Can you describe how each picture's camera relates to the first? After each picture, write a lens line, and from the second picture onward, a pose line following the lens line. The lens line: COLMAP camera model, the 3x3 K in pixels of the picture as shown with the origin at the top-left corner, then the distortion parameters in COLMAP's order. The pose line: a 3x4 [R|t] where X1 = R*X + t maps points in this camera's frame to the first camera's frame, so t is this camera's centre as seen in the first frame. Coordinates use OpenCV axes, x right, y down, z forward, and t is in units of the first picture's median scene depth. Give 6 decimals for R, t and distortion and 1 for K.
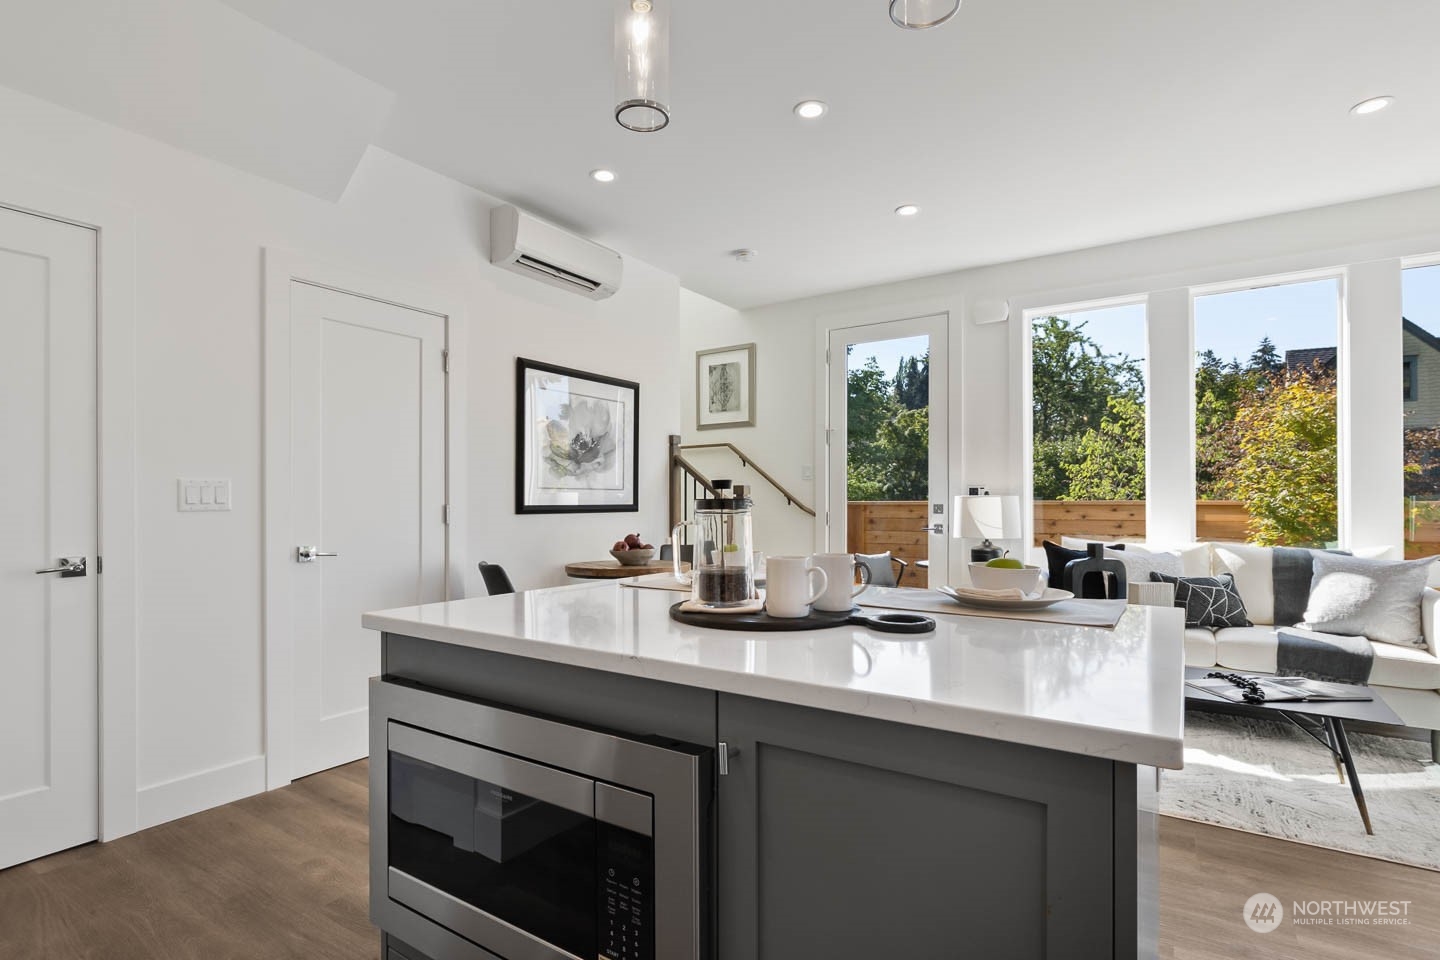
lens RADIAL K [[715.5, 0, 731.7], [0, 715.5, 495.3], [0, 0, 1]] dist [-0.001607, -0.000429]
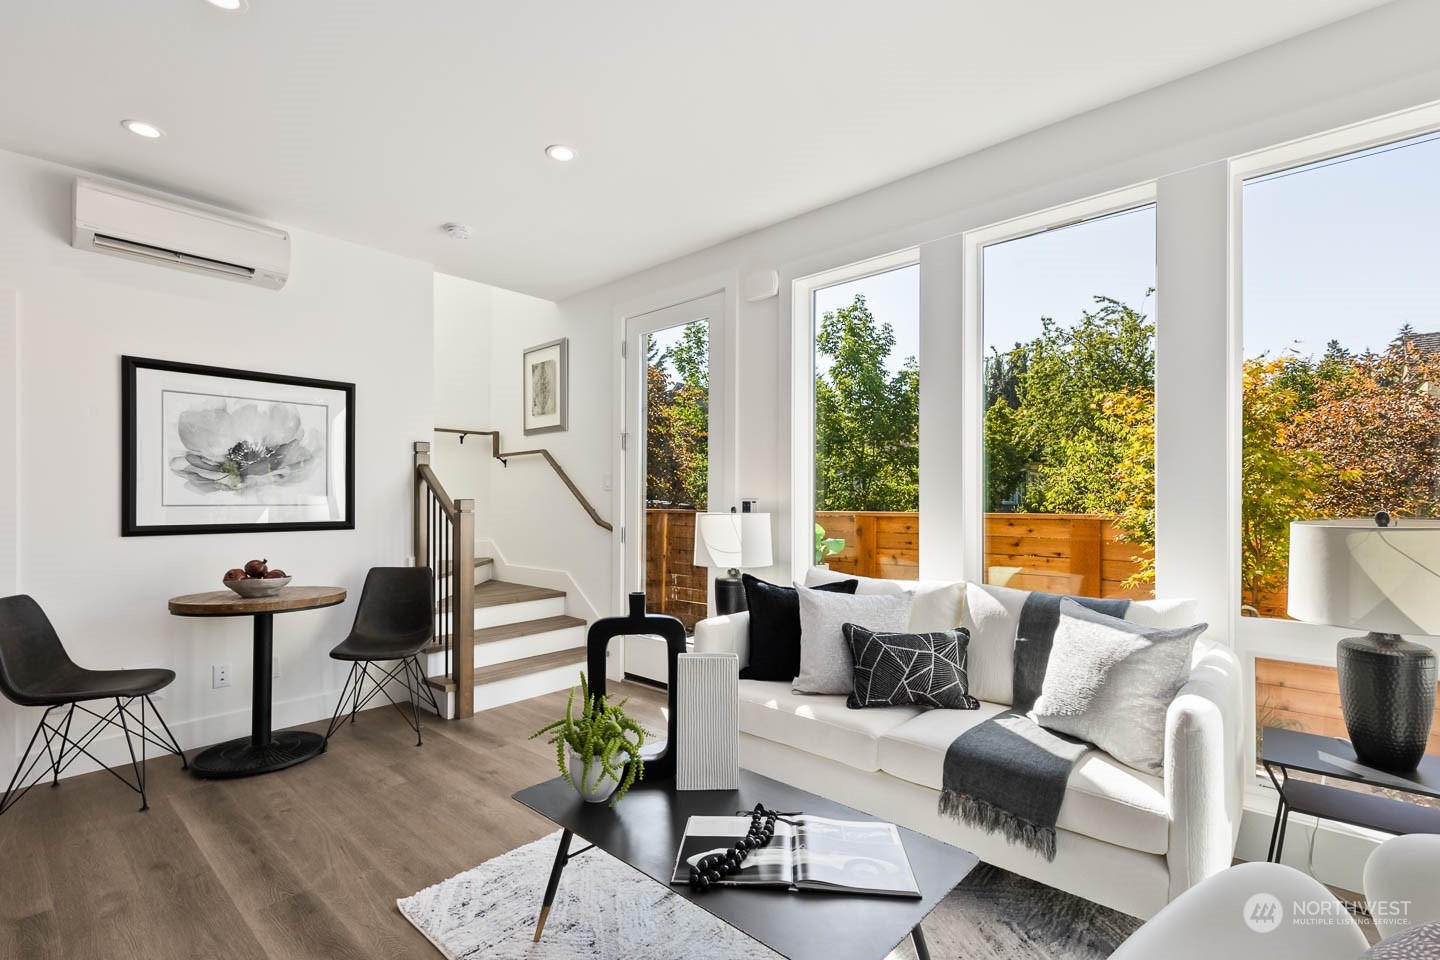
lens RADIAL K [[666.0, 0, 737.5], [0, 666.0, 498.0], [0, 0, 1]] dist [0.009062, -0.001504]
pose [[0.988737, 0.000086, -0.149666, 0.474150], [0.000582, 0.999990, 0.004419, -0.019417], [0.149665, -0.004456, 0.988727, 0.258629]]
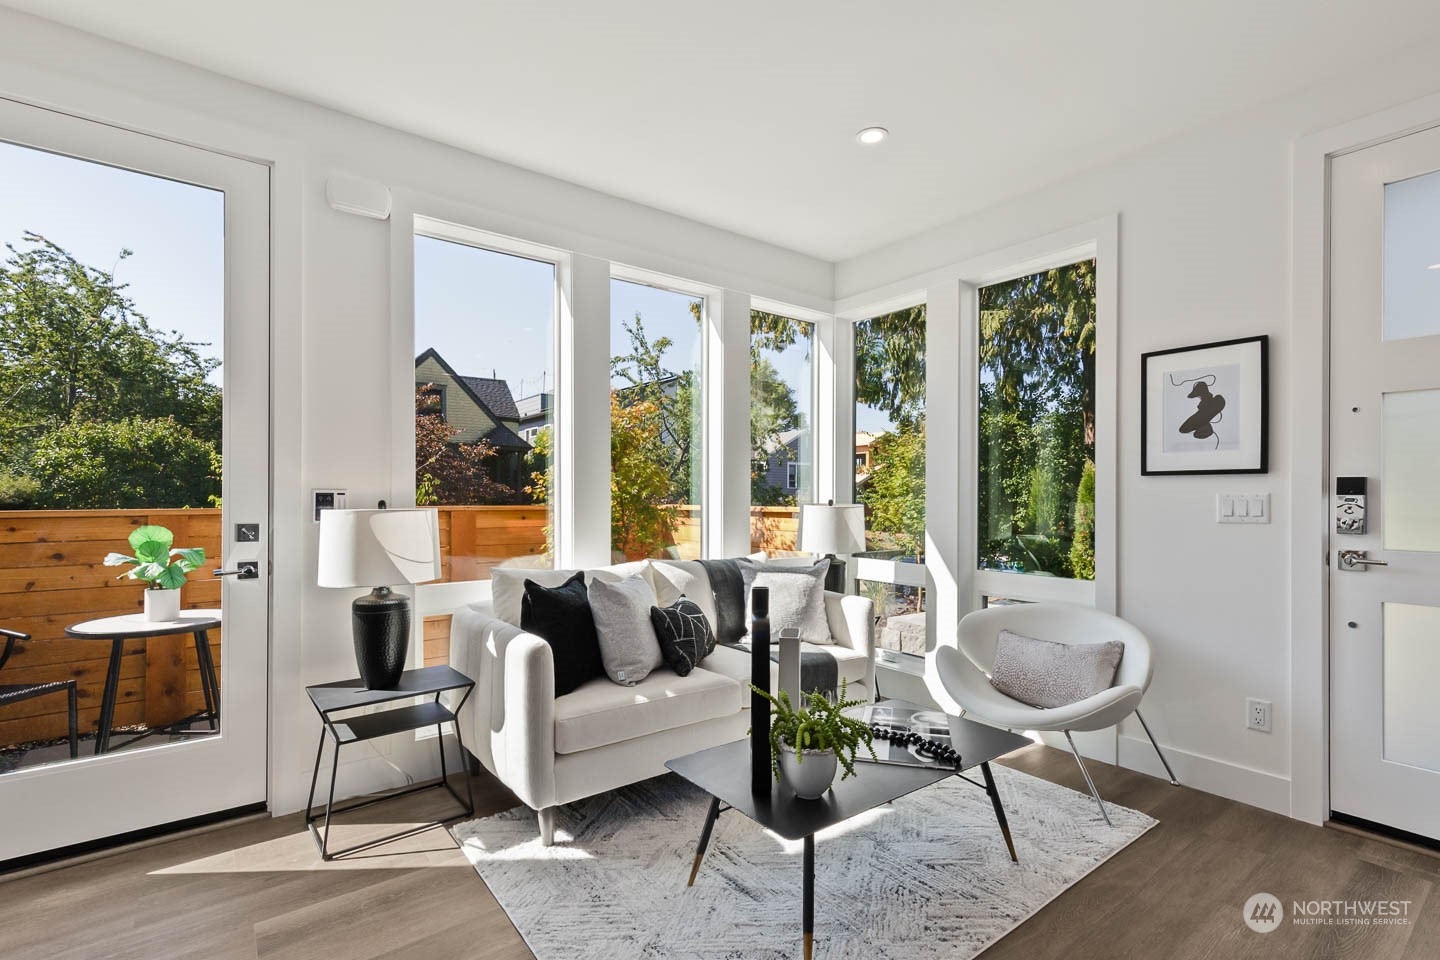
lens RADIAL K [[666.0, 0, 720.2], [0, 666.0, 495.8], [0, 0, 1]] dist [0.009062, -0.001504]
pose [[0.339263, 0.001746, 0.940690, -0.058356], [-0.009113, 0.999957, 0.001431, -0.012697], [-0.940648, -0.009058, 0.339264, 0.562066]]
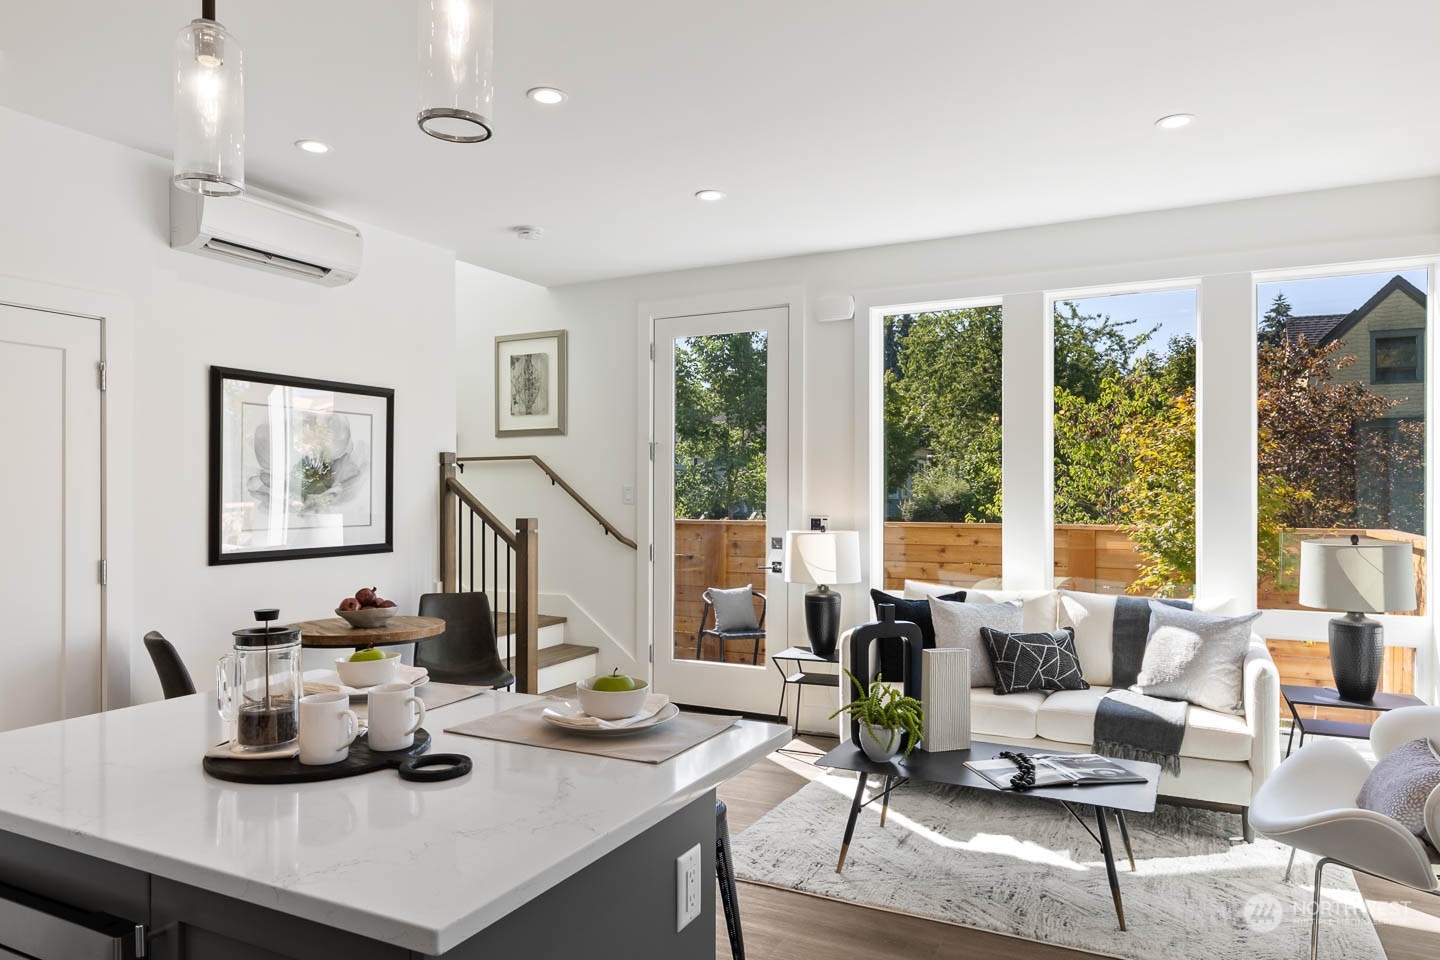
lens RADIAL K [[941.7, 0, 744.1], [0, 941.7, 487.7], [0, 0, 1]] dist [0.001286, -0.001635]
pose [[0.993023, 0.001373, 0.117914, 0.135273], [-0.001991, 0.999985, 0.005128, -0.055573], [-0.117905, -0.005327, 0.993011, -0.081482]]
